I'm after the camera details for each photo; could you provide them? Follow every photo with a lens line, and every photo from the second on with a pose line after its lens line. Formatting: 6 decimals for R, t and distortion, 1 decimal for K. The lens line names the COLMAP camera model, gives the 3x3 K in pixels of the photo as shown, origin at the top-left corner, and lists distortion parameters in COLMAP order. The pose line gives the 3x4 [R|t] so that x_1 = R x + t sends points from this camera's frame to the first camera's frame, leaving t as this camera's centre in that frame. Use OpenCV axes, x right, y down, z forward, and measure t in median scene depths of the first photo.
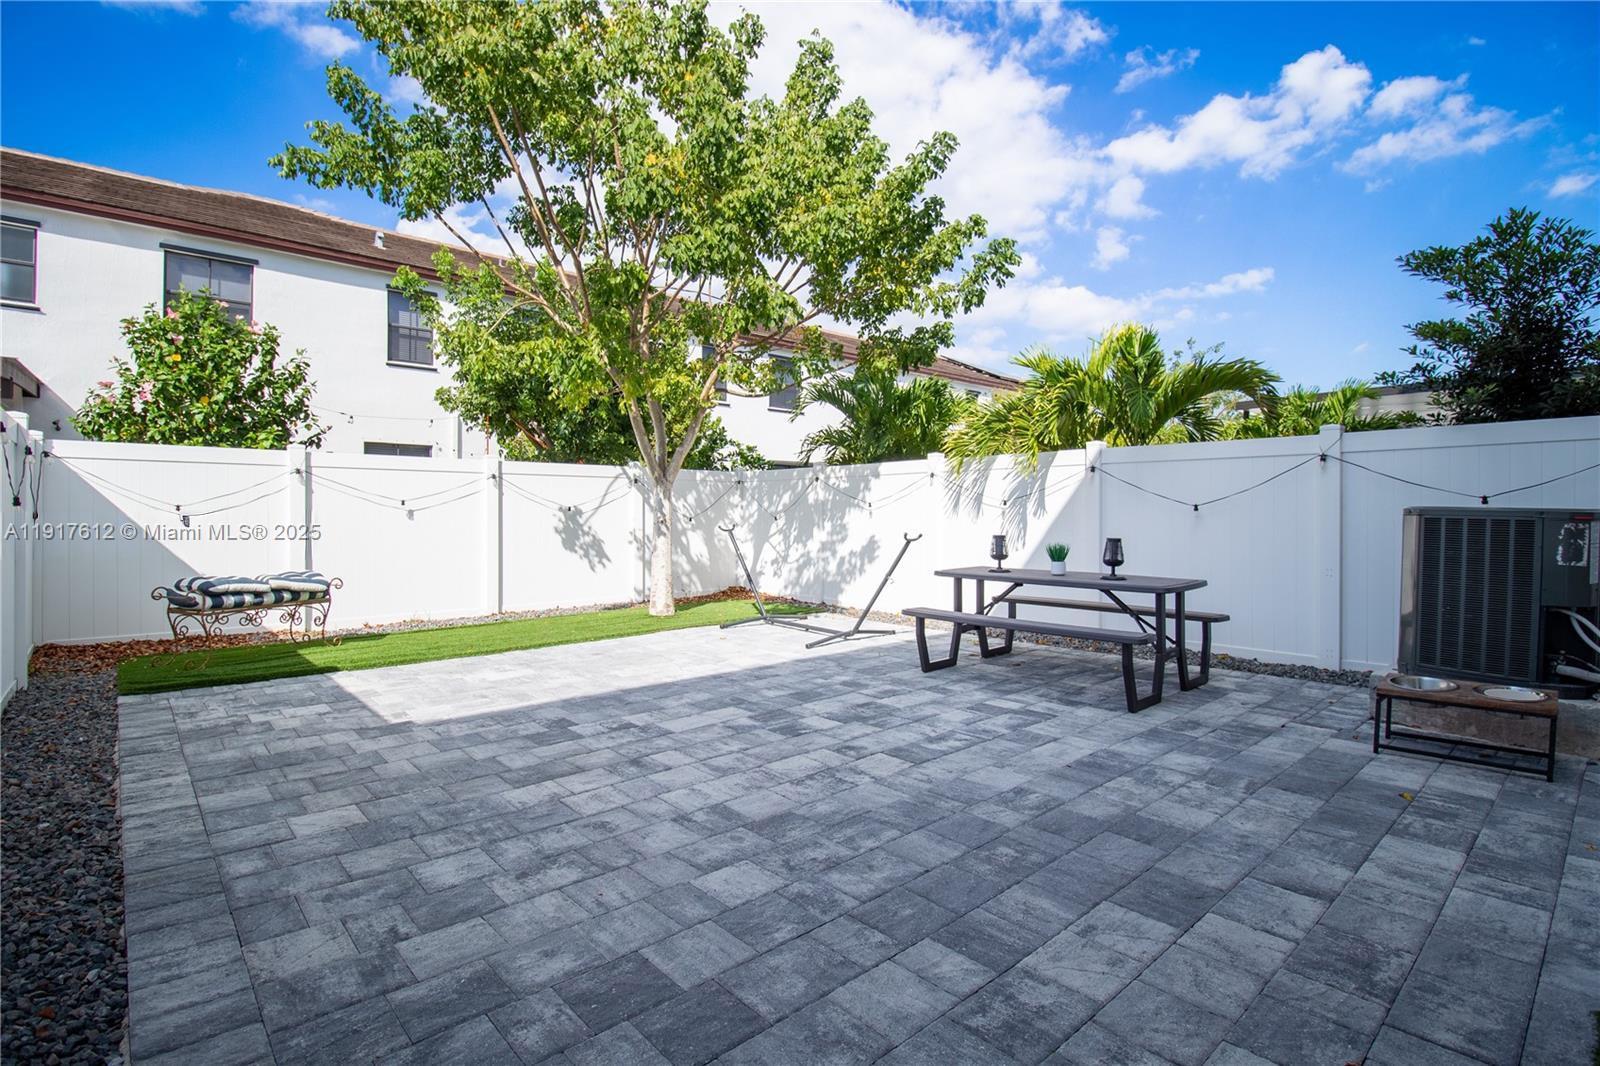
lens RADIAL K [[790.1, 0, 792.7], [0, 790.1, 531.7], [0, 0, 1]] dist [-0.014146, -0.003979]
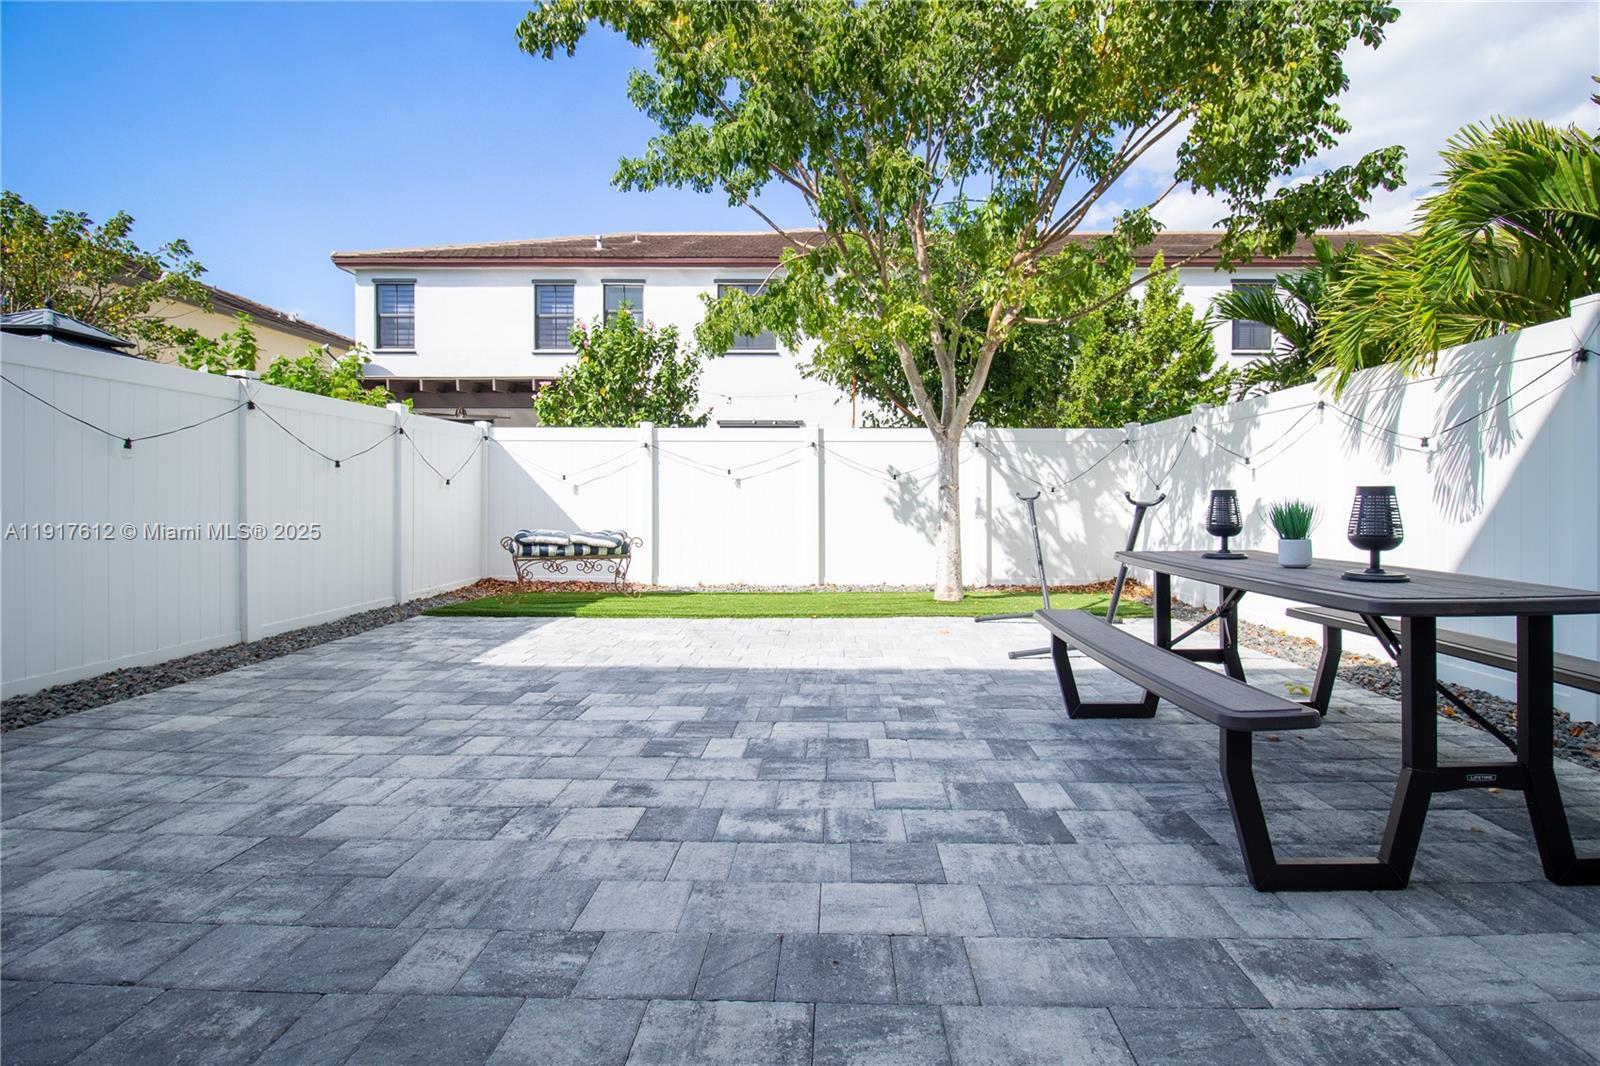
lens RADIAL K [[790.1, 0, 816.7], [0, 790.1, 501.3], [0, 0, 1]] dist [-0.014146, -0.003979]
pose [[0.721876, 0.000047, -0.692023, 0.611713], [-0.017069, 0.999697, -0.017737, 0.037259], [0.691812, 0.024616, 0.721658, 0.585884]]
